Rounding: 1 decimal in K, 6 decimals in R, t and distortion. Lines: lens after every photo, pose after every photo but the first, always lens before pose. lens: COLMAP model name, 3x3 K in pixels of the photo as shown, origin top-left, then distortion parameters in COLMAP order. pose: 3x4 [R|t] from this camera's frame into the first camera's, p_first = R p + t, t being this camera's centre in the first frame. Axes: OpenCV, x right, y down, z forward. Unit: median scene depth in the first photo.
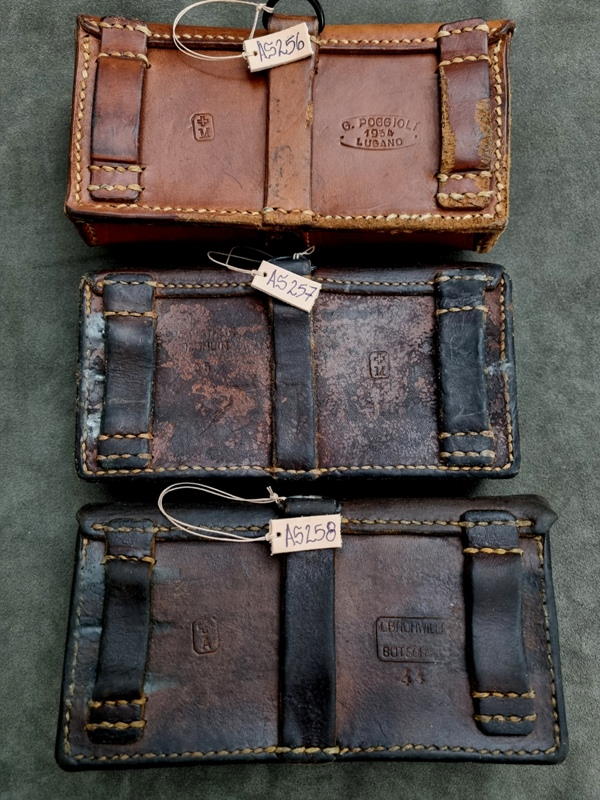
lens RADIAL K [[595.0, 0, 298.8], [0, 595.0, 401.4], [0, 0, 1]] dist [-0.014884, -0.012122]
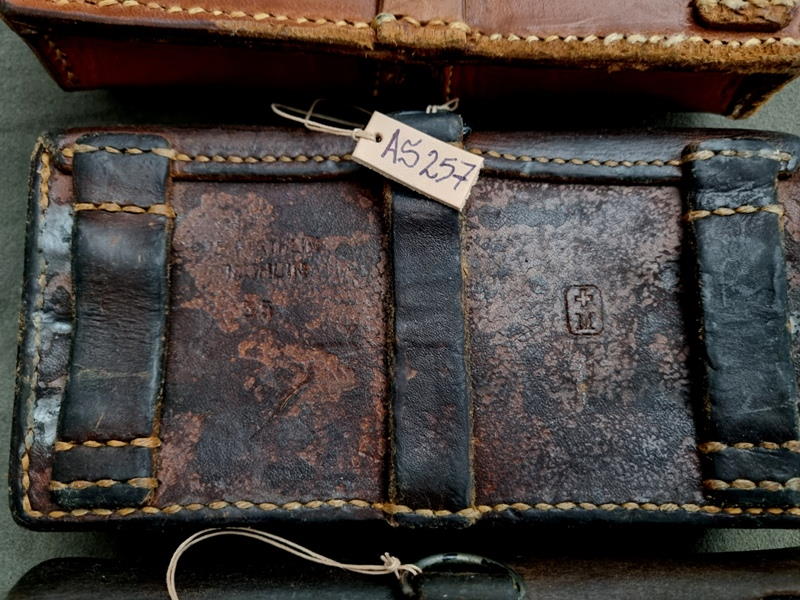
lens RADIAL K [[595.0, 0, 394.4], [0, 595.0, 311.5], [0, 0, 1]] dist [-0.014884, -0.012122]
pose [[0.999275, 0.012490, 0.035970, -0.060115], [-0.012506, 0.999922, 0.000208, -0.059644], [-0.035964, -0.000657, 0.999353, 0.473275]]
